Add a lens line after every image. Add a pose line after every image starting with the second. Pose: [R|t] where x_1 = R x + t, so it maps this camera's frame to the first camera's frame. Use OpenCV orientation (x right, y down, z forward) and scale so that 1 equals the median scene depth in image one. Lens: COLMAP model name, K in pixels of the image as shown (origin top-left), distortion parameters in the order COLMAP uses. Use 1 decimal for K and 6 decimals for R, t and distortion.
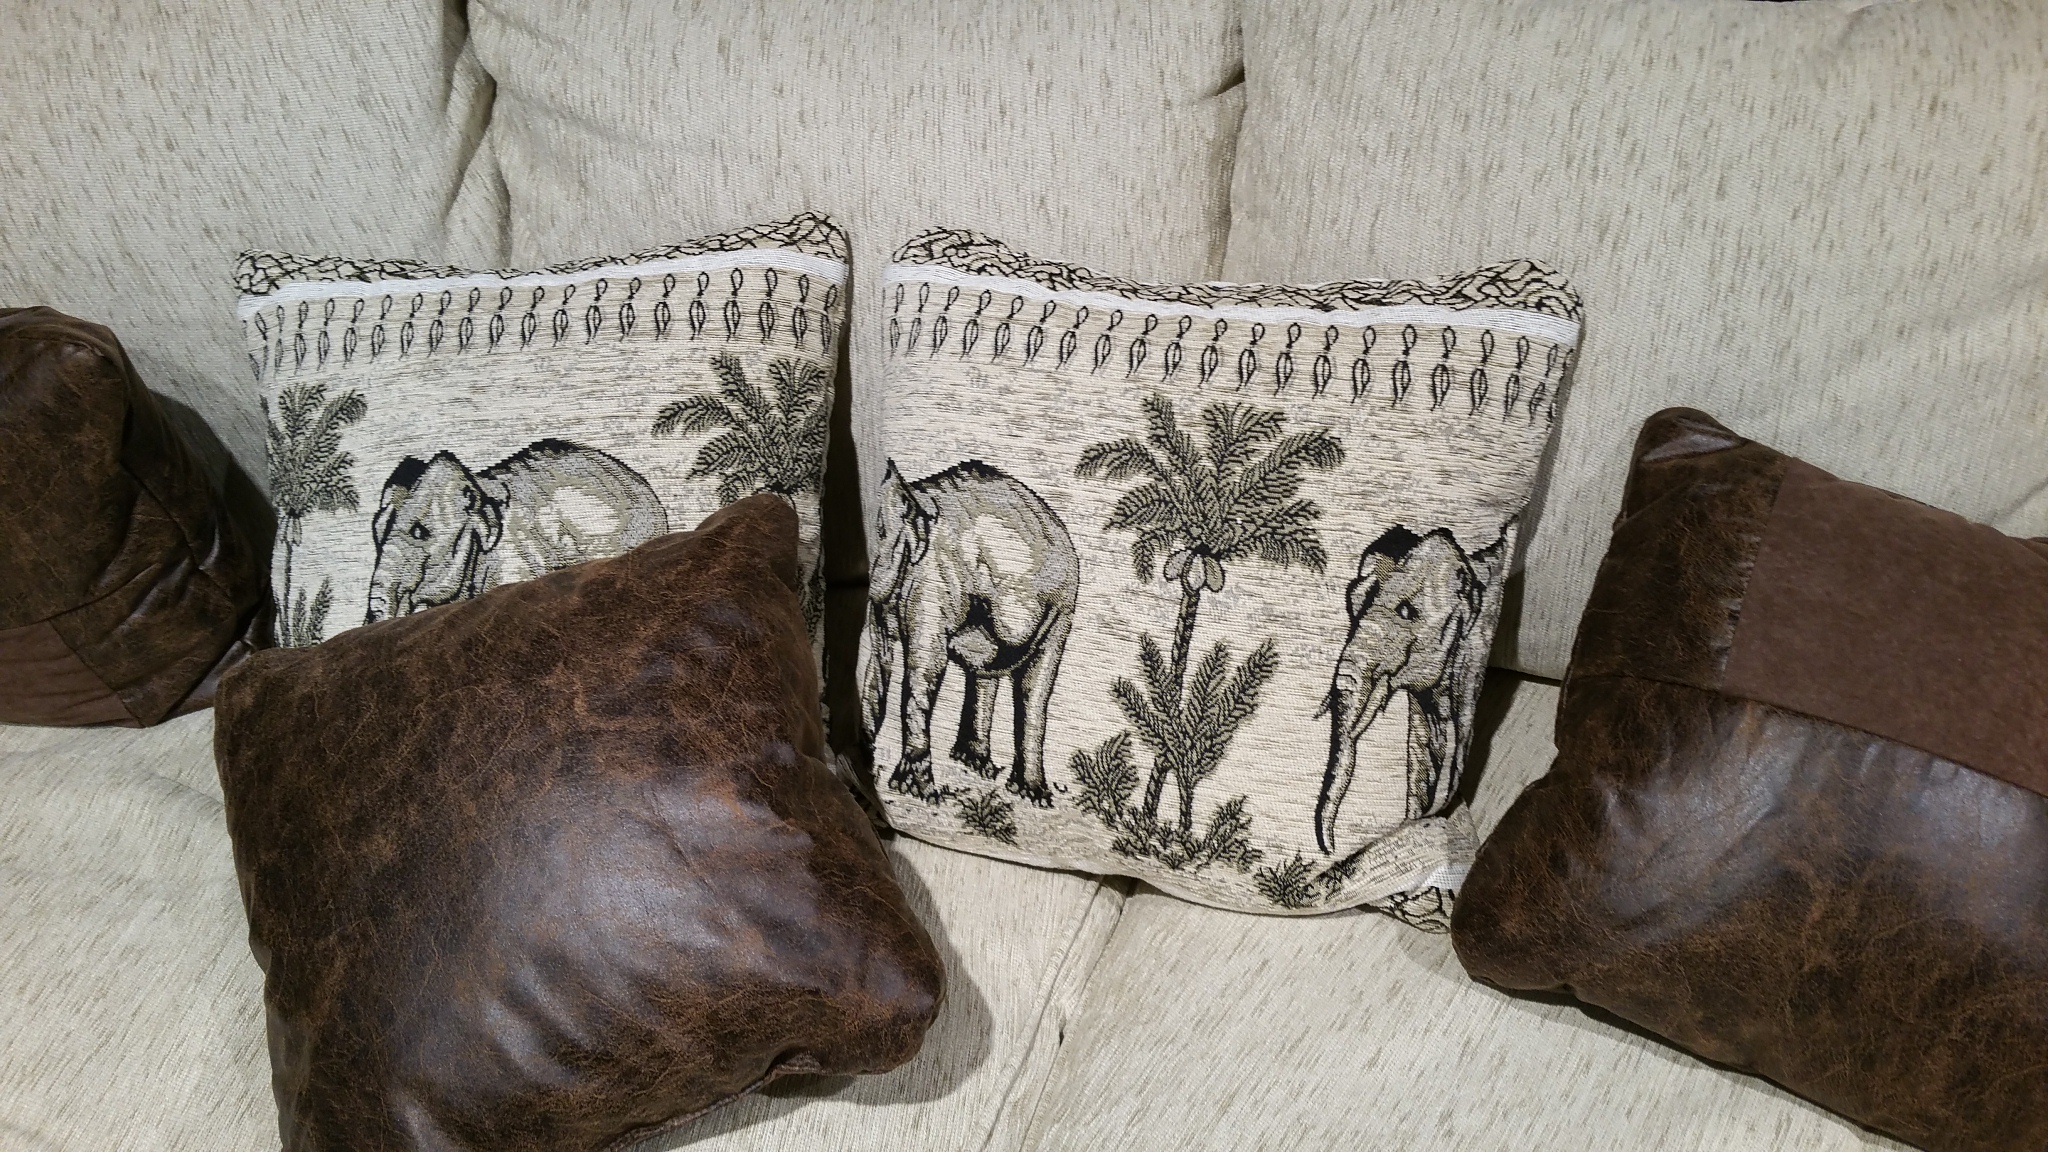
lens RADIAL K [[1777.8, 0, 1024.0], [0, 1777.8, 576.0], [0, 0, 1]] dist [0.157194, -0.427382]
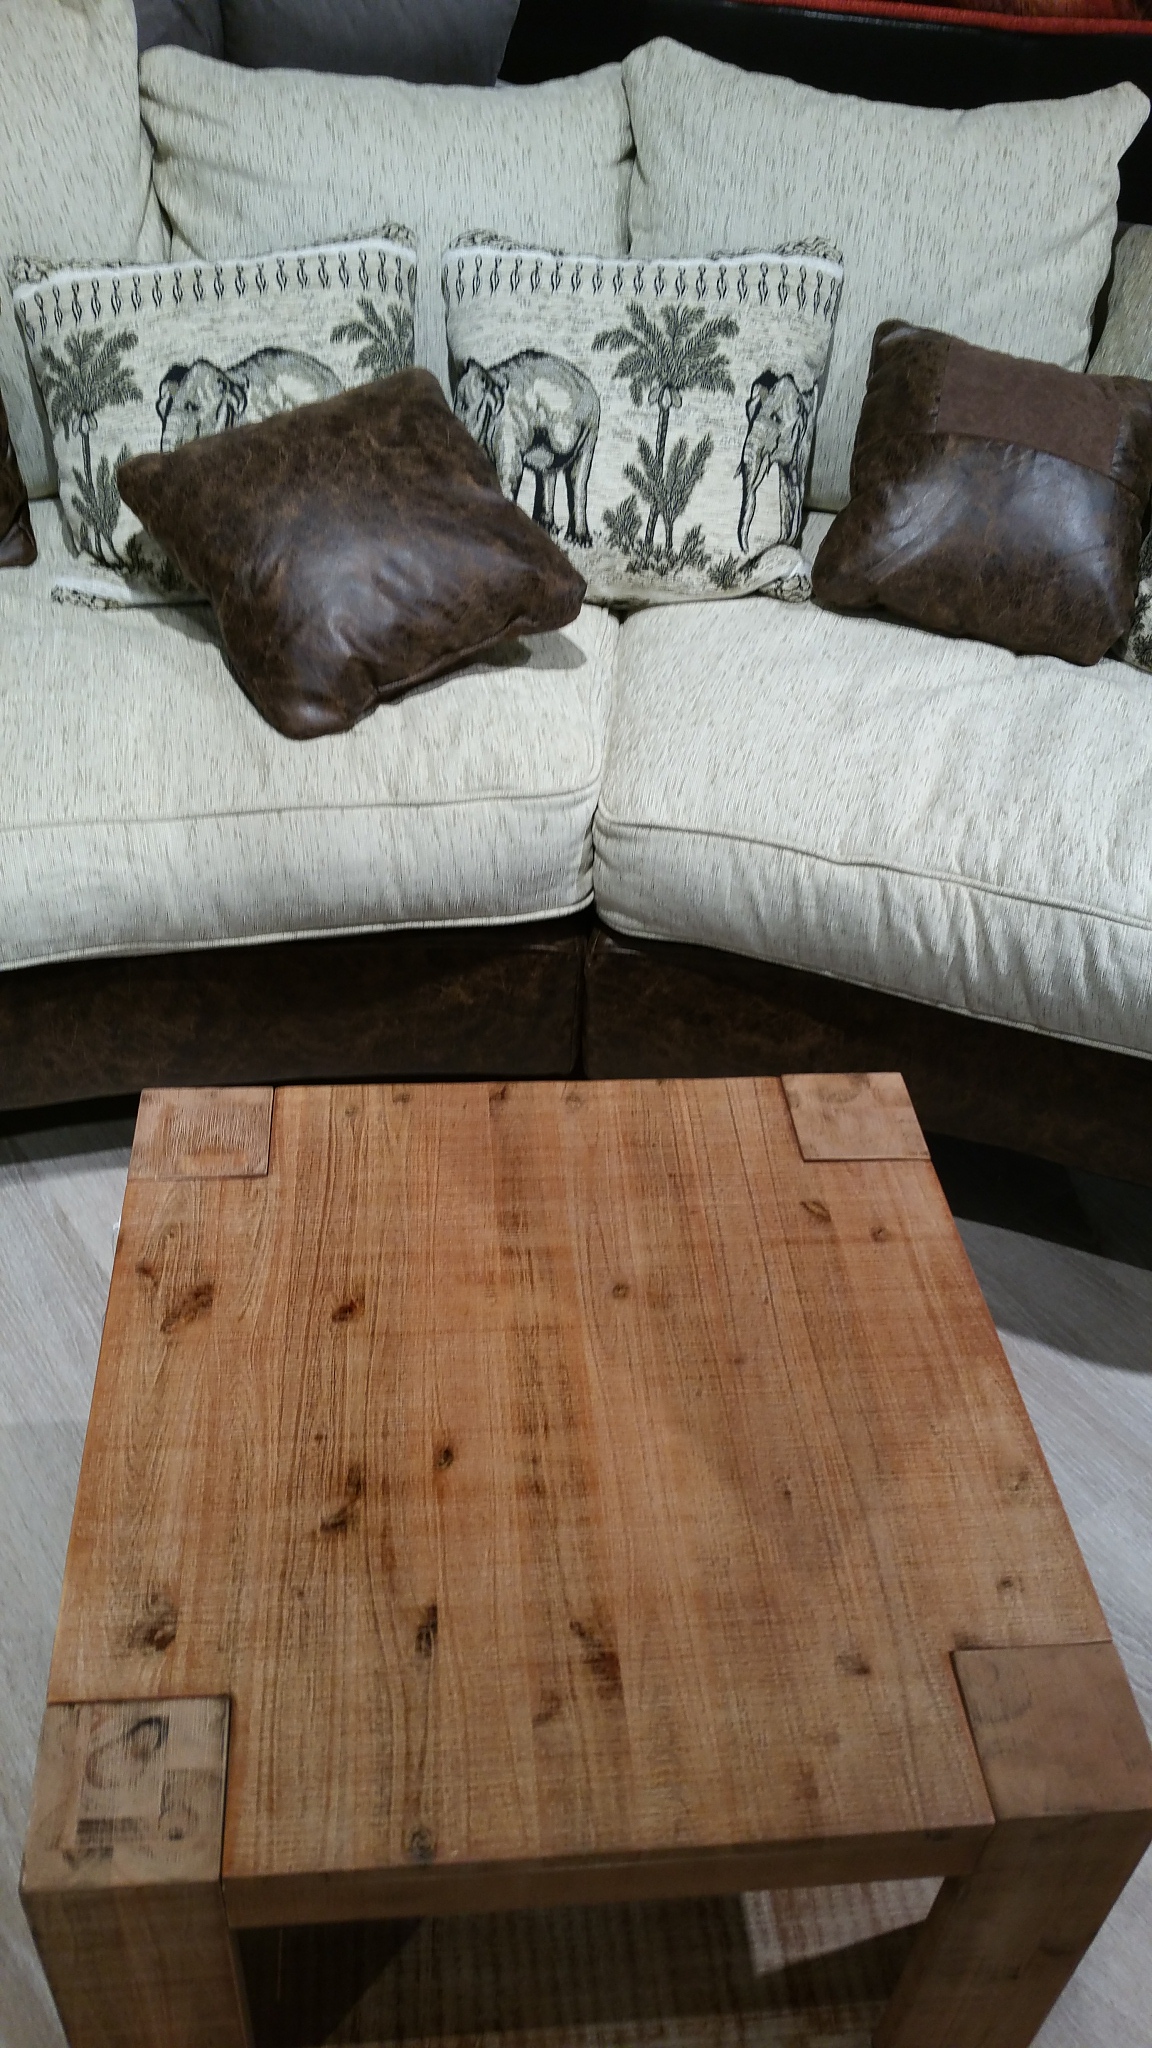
lens RADIAL K [[1777.8, 0, 576.9], [0, 1777.8, 1122.6], [0, 0, 1]] dist [0.157194, -0.427382]
pose [[0.957041, -0.105757, 0.269976, -0.557784], [0.087529, 0.993047, 0.078722, 0.570682], [-0.276425, -0.051710, 0.959643, -0.769891]]
